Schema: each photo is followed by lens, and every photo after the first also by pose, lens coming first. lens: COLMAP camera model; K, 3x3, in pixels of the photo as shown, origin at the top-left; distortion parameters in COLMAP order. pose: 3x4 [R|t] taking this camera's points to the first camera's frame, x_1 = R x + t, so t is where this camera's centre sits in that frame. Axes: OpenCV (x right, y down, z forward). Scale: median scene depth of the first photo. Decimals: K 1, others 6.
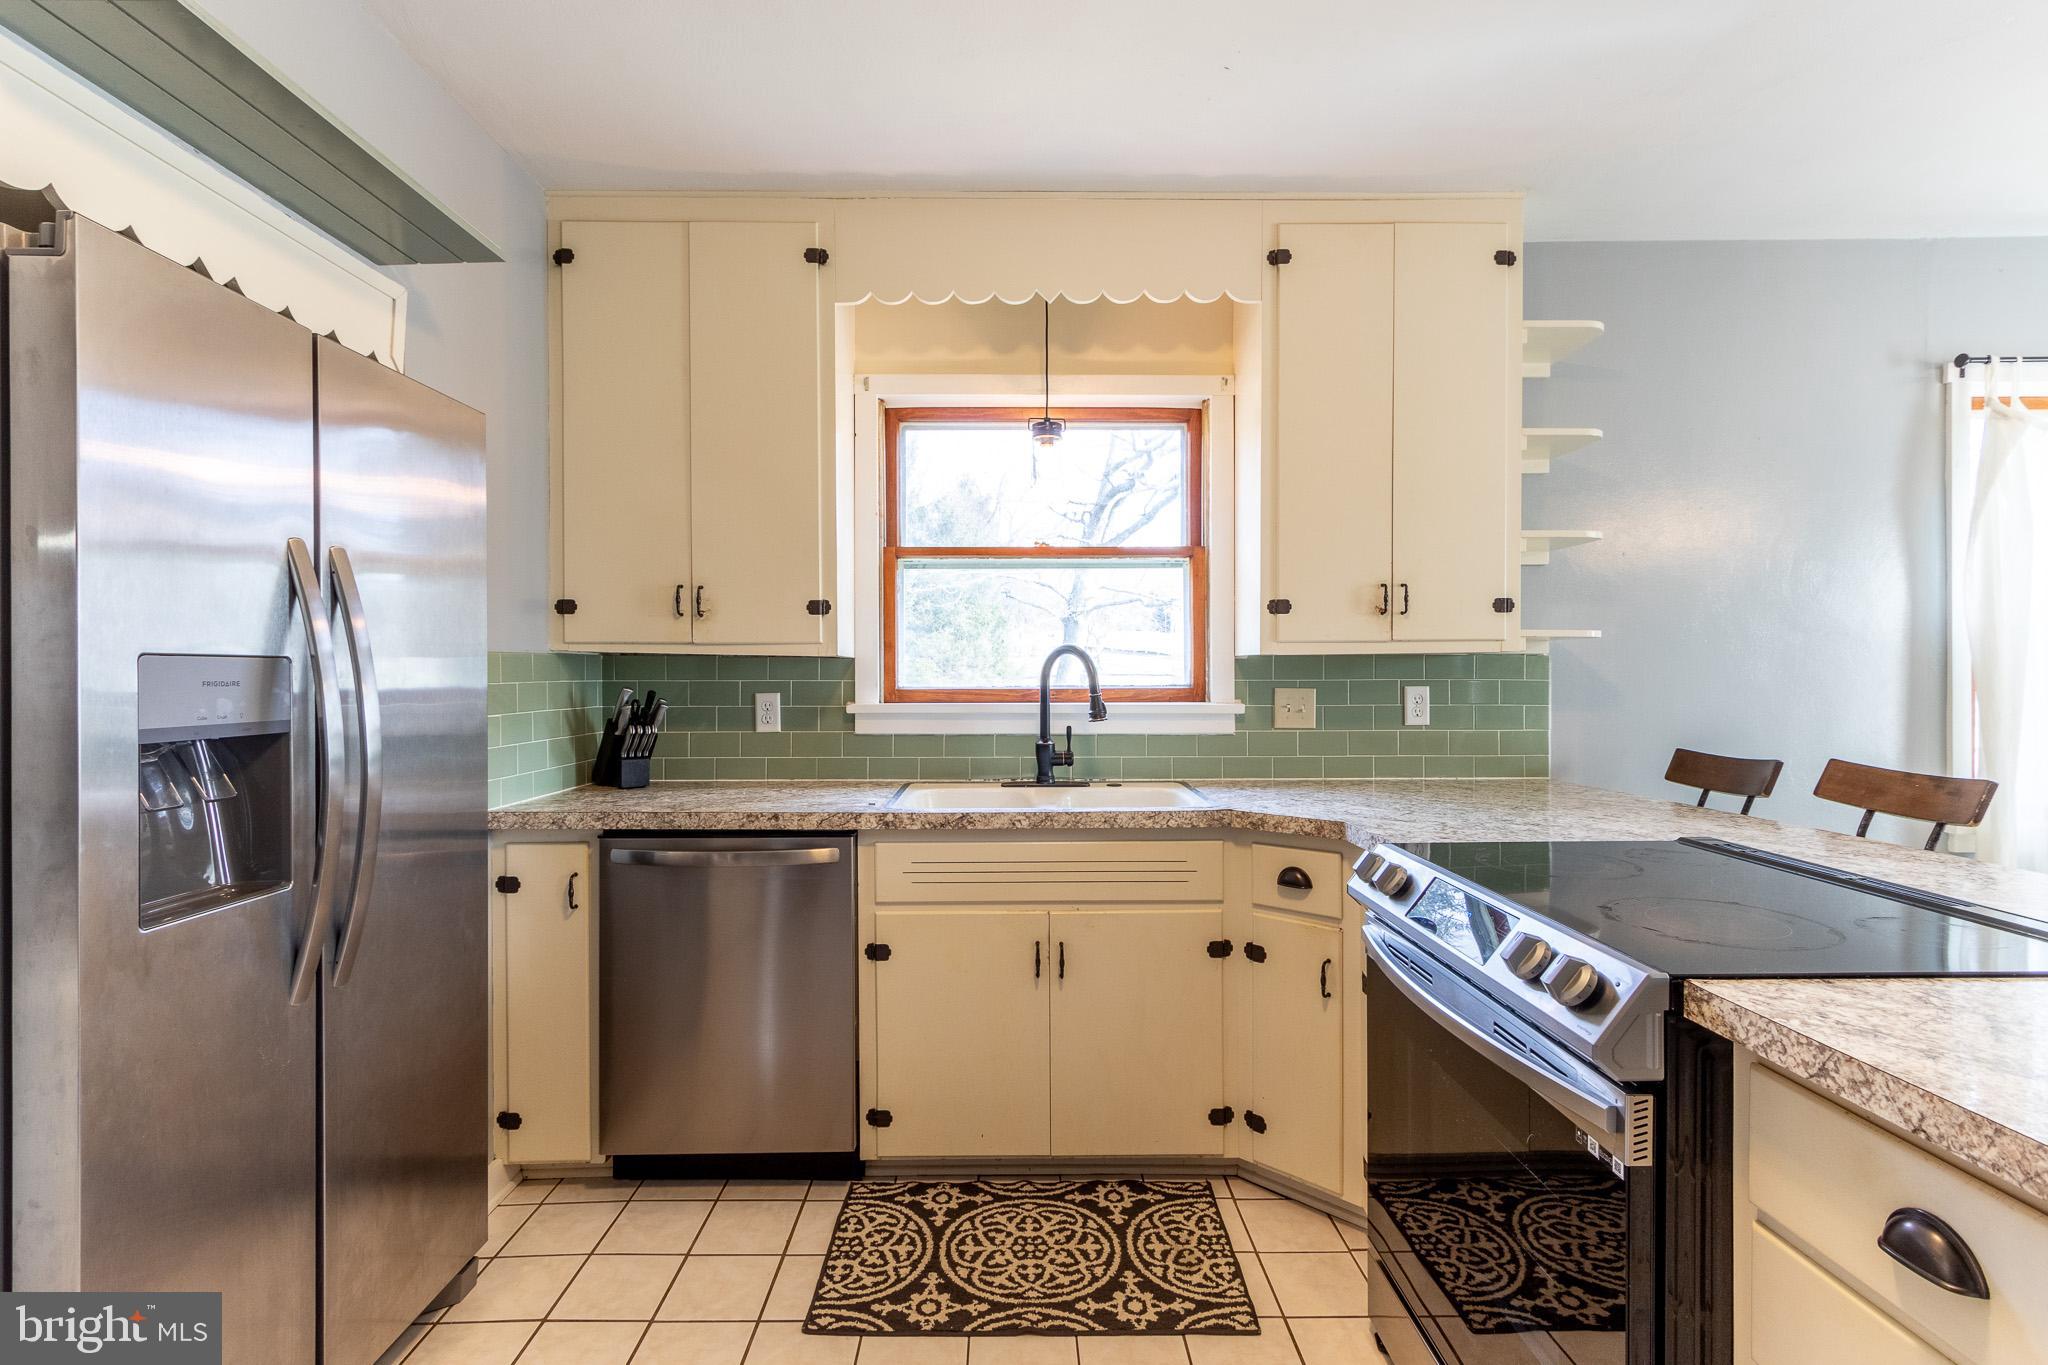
lens RADIAL K [[948.6, 0, 1020.1], [0, 948.6, 676.1], [0, 0, 1]] dist [0.005370, 0.000266]
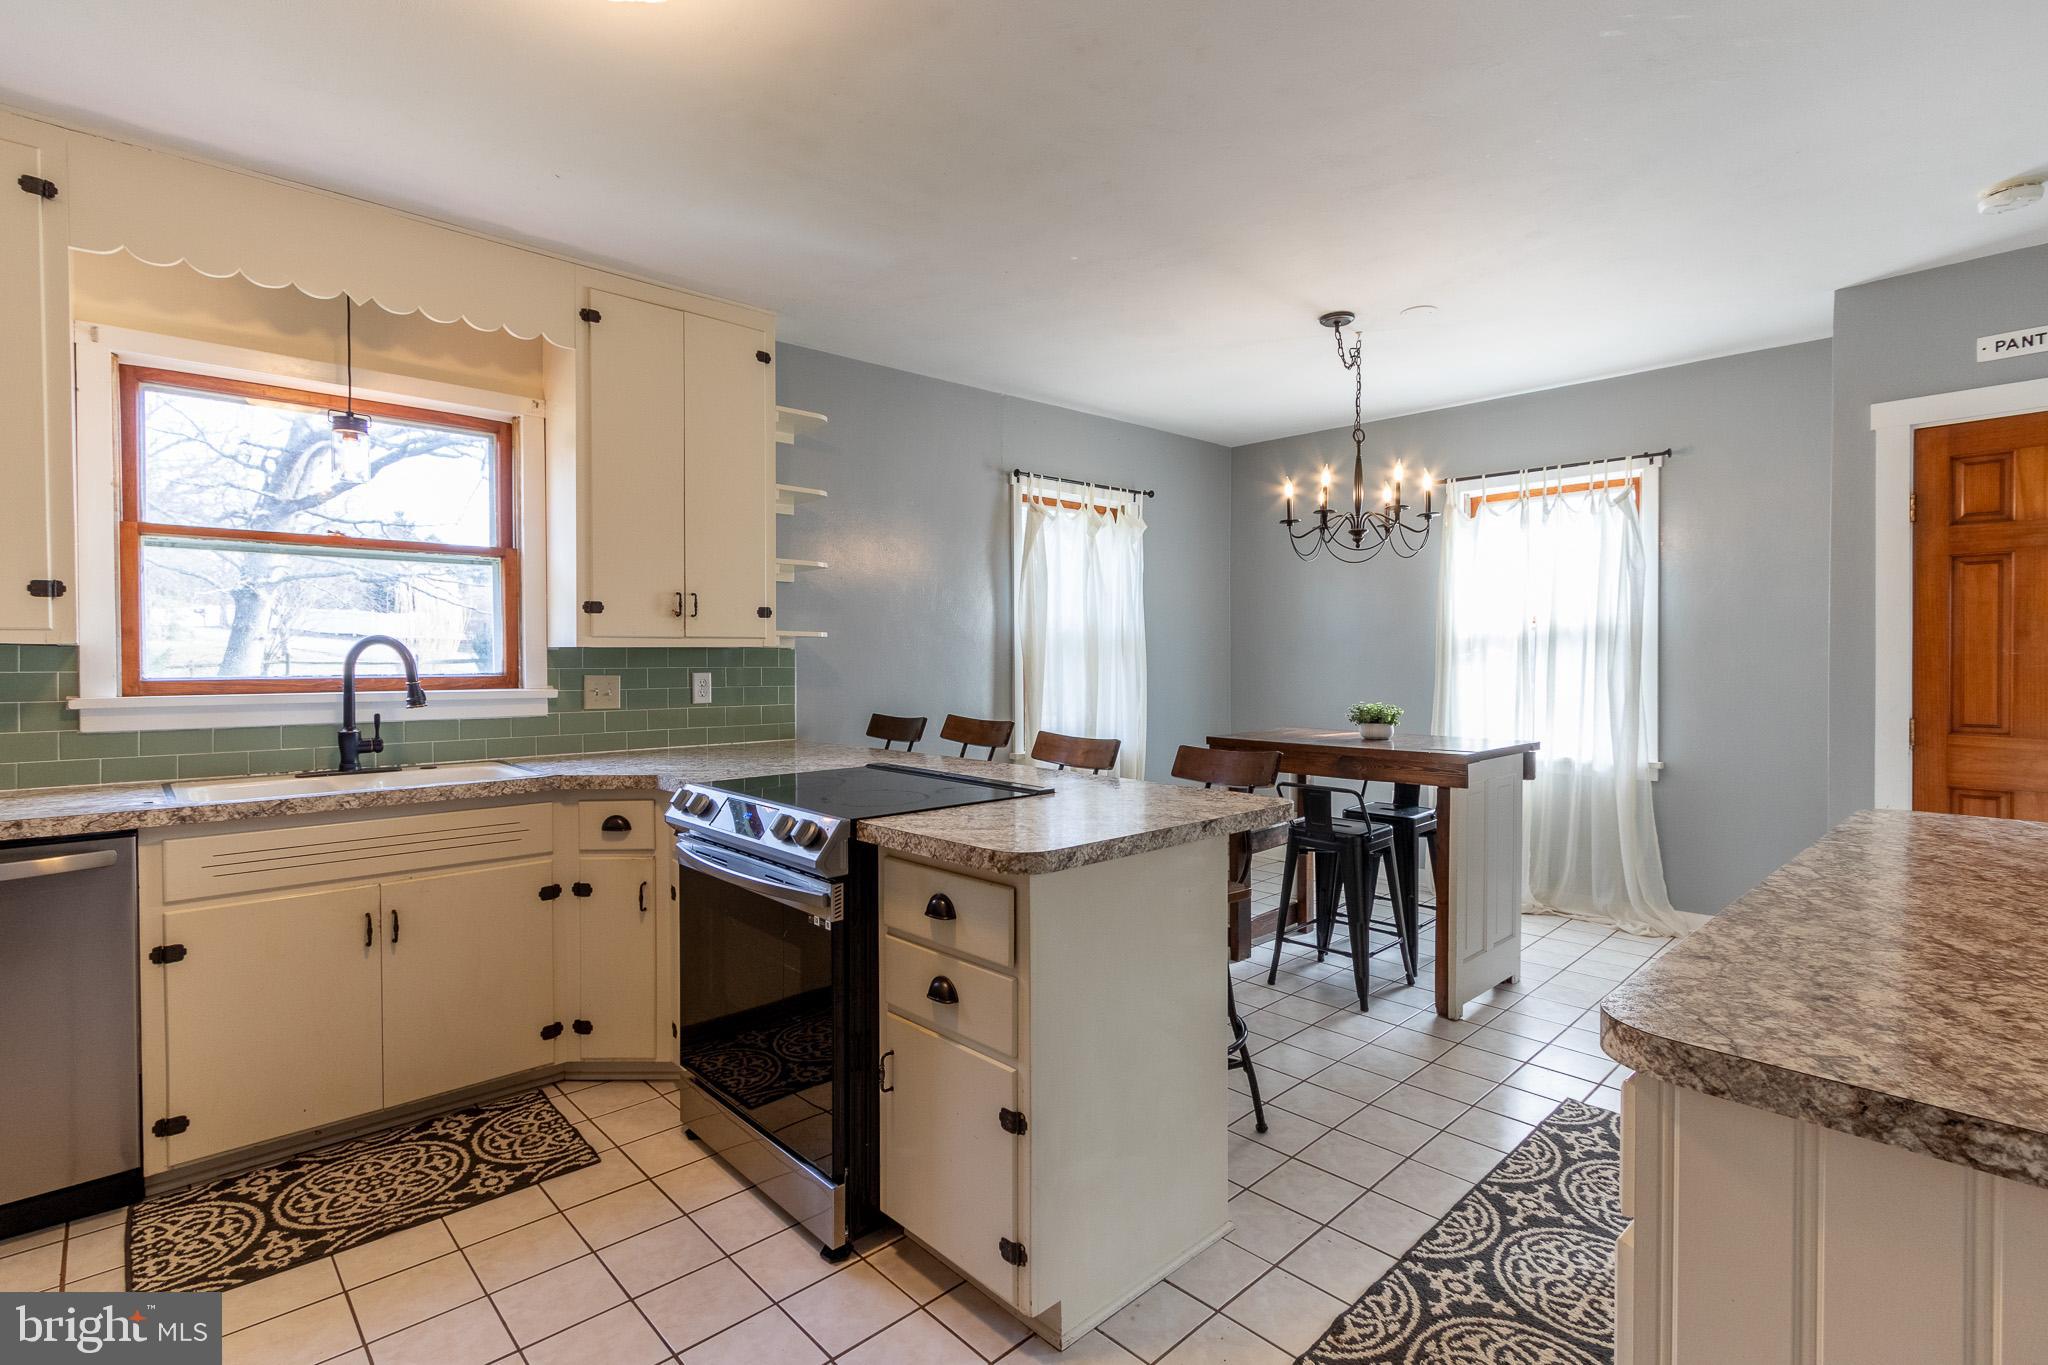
lens RADIAL K [[948.6, 0, 1020.1], [0, 948.6, 676.1], [0, 0, 1]] dist [0.005370, 0.000266]
pose [[0.738465, -0.011287, 0.674197, -0.149478], [0.002845, 0.999903, 0.013623, -0.000886], [-0.674285, -0.008142, 0.738426, -0.271711]]
